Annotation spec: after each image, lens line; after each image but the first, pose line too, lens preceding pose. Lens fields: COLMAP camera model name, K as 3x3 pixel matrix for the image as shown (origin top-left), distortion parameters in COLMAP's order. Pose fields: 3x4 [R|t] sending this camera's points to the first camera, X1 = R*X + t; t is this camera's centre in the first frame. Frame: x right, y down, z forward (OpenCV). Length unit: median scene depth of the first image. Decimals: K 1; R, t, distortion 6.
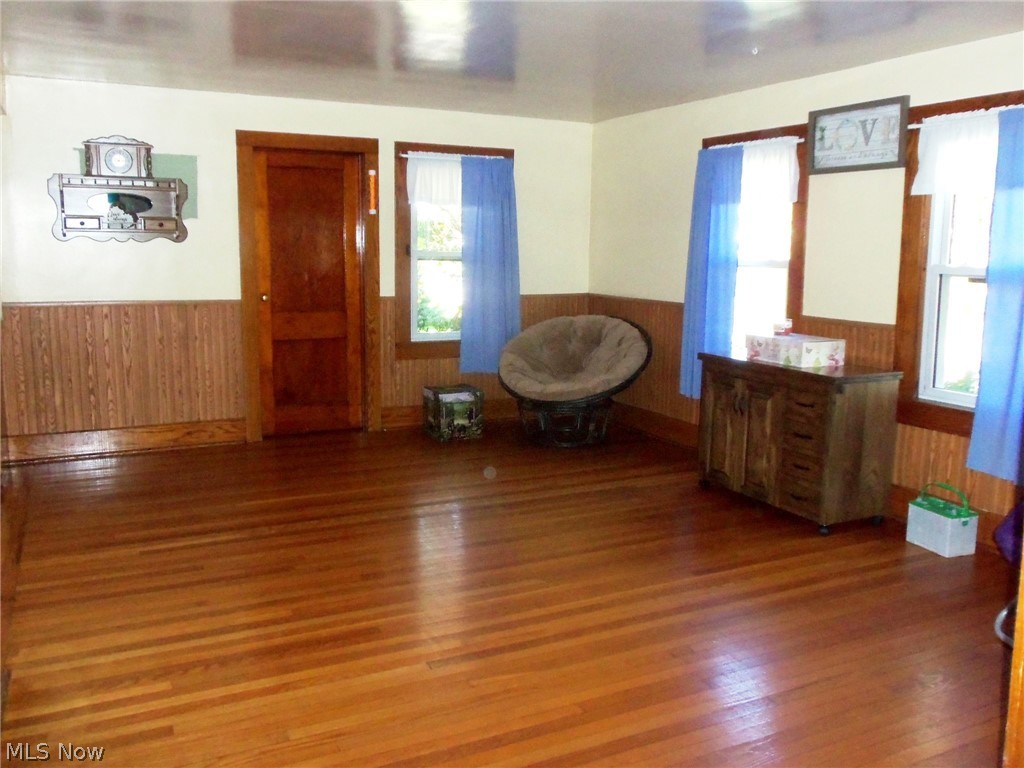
lens RADIAL K [[876.1, 0, 511.4], [0, 876.1, 383.0], [0, 0, 1]] dist [-0.000357, -0.001614]
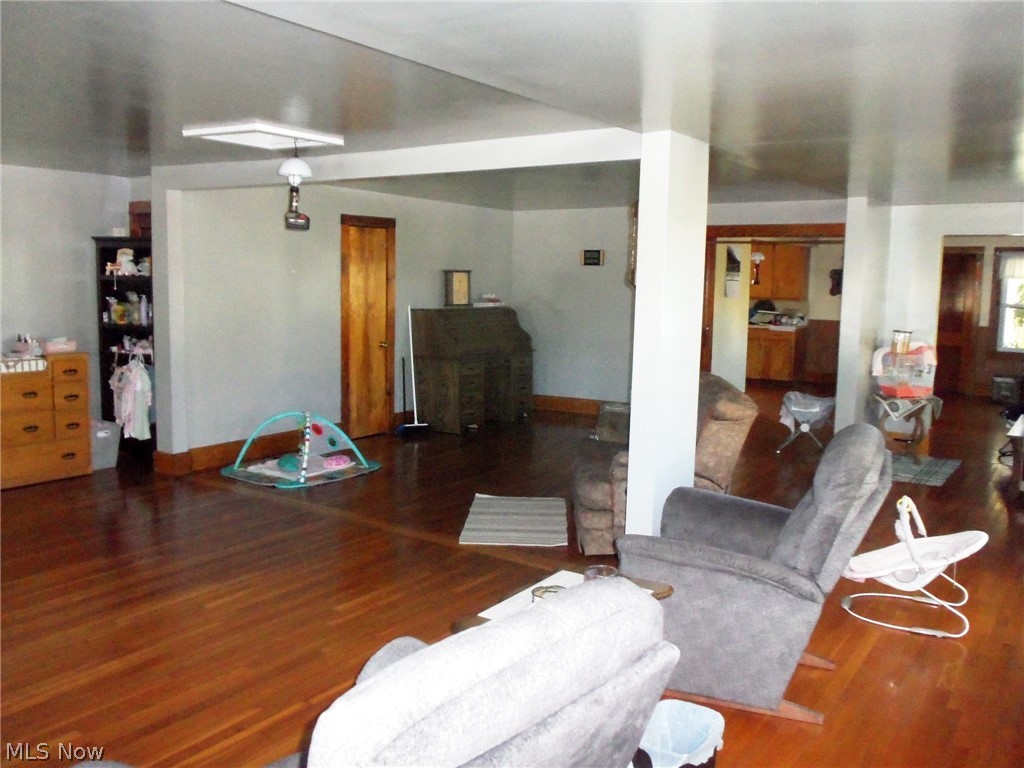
lens RADIAL K [[876.1, 0, 512.7], [0, 876.1, 381.7], [0, 0, 1]] dist [-0.000357, -0.001614]
pose [[0.492741, 0.106780, -0.863600, 0.859001], [-0.145555, 0.988574, 0.039183, 0.082017], [0.857916, 0.106395, 0.502653, -0.711727]]
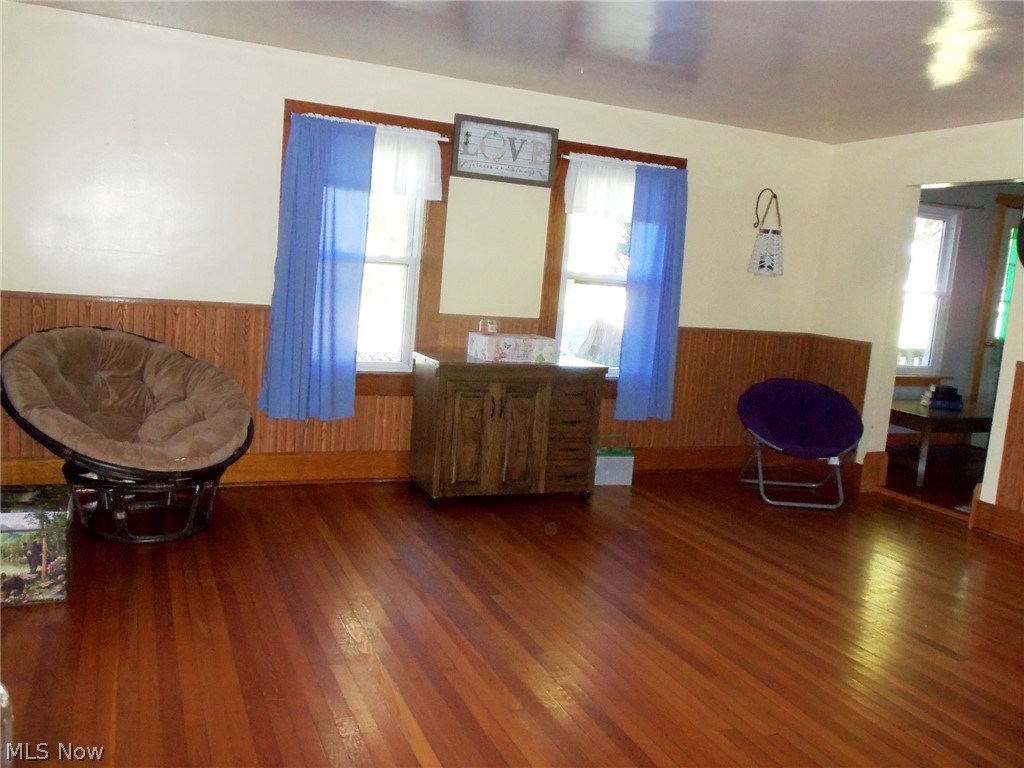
lens RADIAL K [[876.1, 0, 515.0], [0, 876.1, 382.9], [0, 0, 1]] dist [-0.000357, -0.001614]
pose [[0.073441, -0.157556, 0.984775, -0.787567], [0.068662, 0.985898, 0.152615, -0.168873], [-0.994933, 0.056408, 0.083223, 0.963153]]
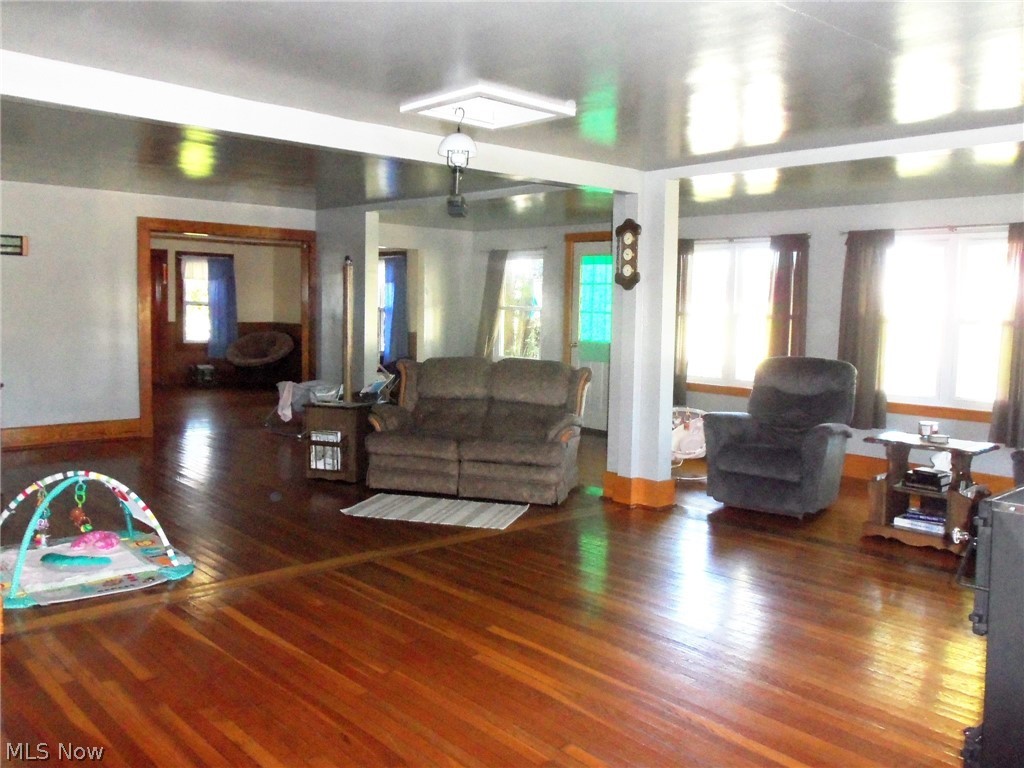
lens RADIAL K [[876.1, 0, 514.7], [0, 876.1, 382.5], [0, 0, 1]] dist [-0.000357, -0.001614]
pose [[0.968389, -0.006373, 0.249364, 0.114207], [0.020817, 0.998251, -0.055330, 0.156845], [-0.248575, 0.058772, 0.966828, -1.074156]]
